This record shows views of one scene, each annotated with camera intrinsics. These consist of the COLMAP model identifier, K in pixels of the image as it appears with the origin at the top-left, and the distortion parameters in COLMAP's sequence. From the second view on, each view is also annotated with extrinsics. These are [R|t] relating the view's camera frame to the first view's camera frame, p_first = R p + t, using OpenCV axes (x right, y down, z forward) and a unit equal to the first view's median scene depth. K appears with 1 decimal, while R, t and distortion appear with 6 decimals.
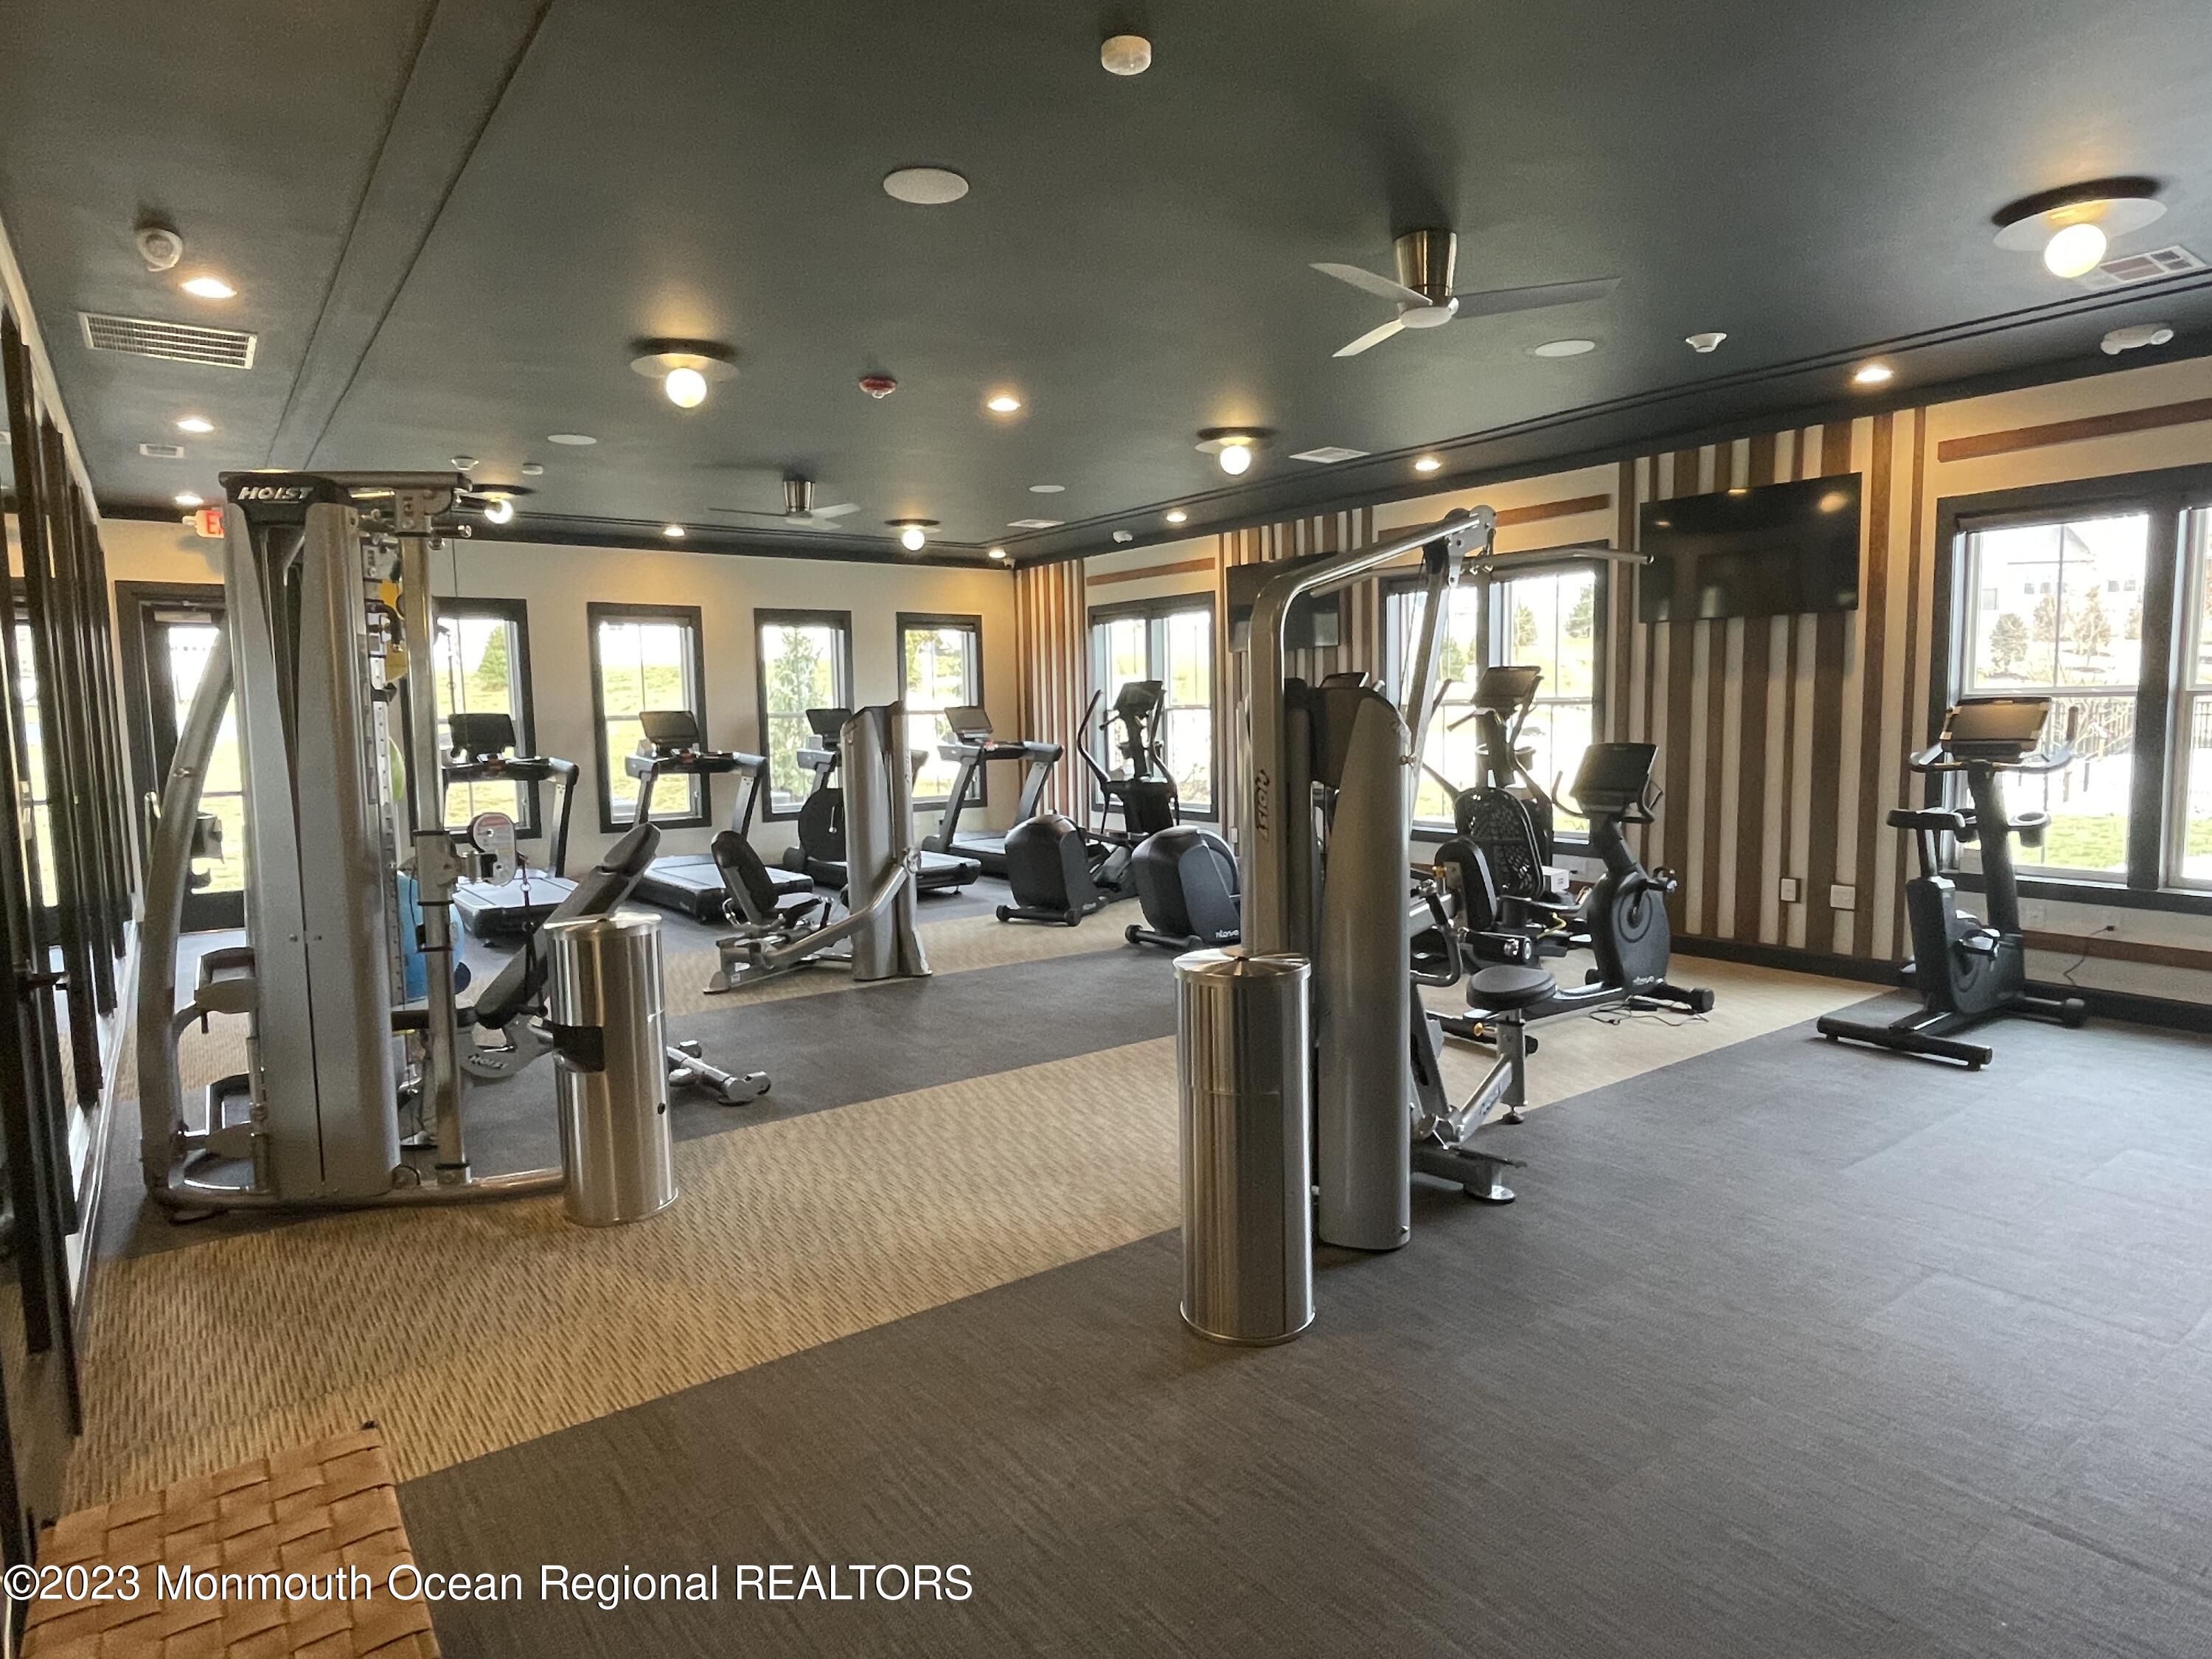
lens RADIAL K [[1269.2, 0, 1108.6], [0, 1269.2, 827.0], [0, 0, 1]] dist [-0.004424, 0.002398]
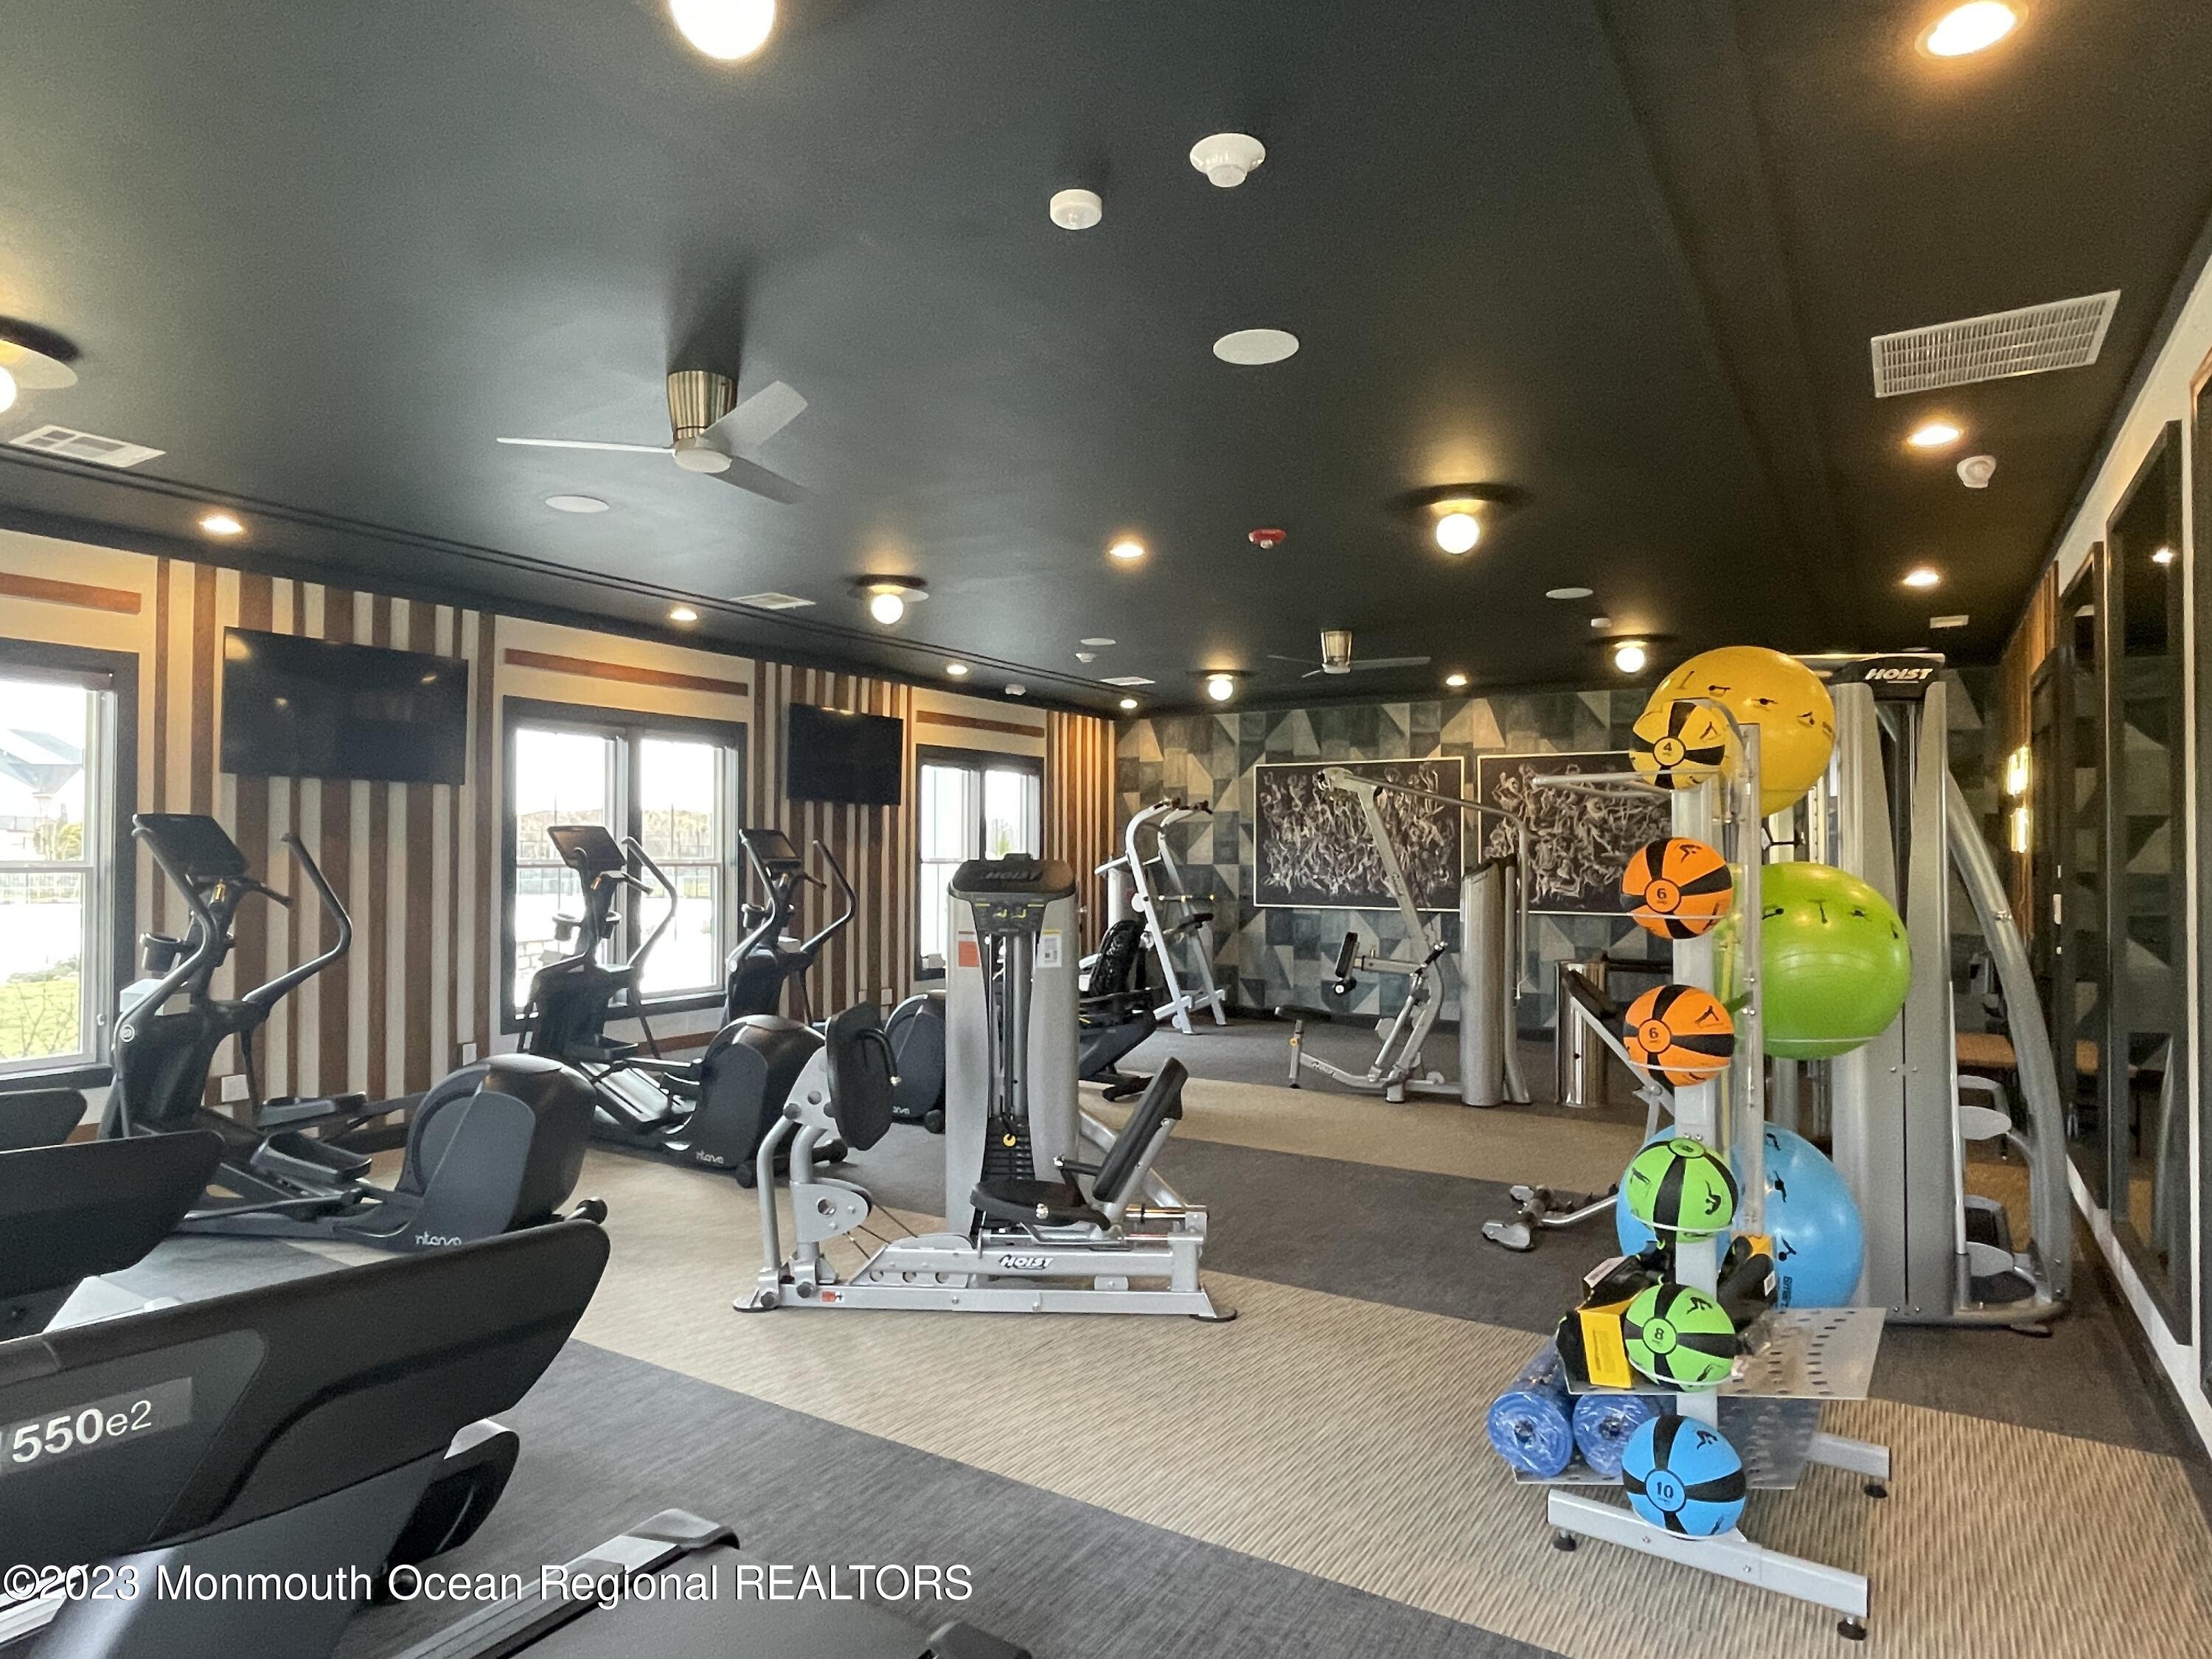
lens RADIAL K [[1269.2, 0, 1107.5], [0, 1269.2, 832.7], [0, 0, 1]] dist [-0.004424, 0.002398]
pose [[-0.378410, 0.031273, 0.925110, -0.796589], [0.093047, 0.995652, 0.004403, -0.101327], [-0.920950, 0.087744, -0.379675, 1.144886]]
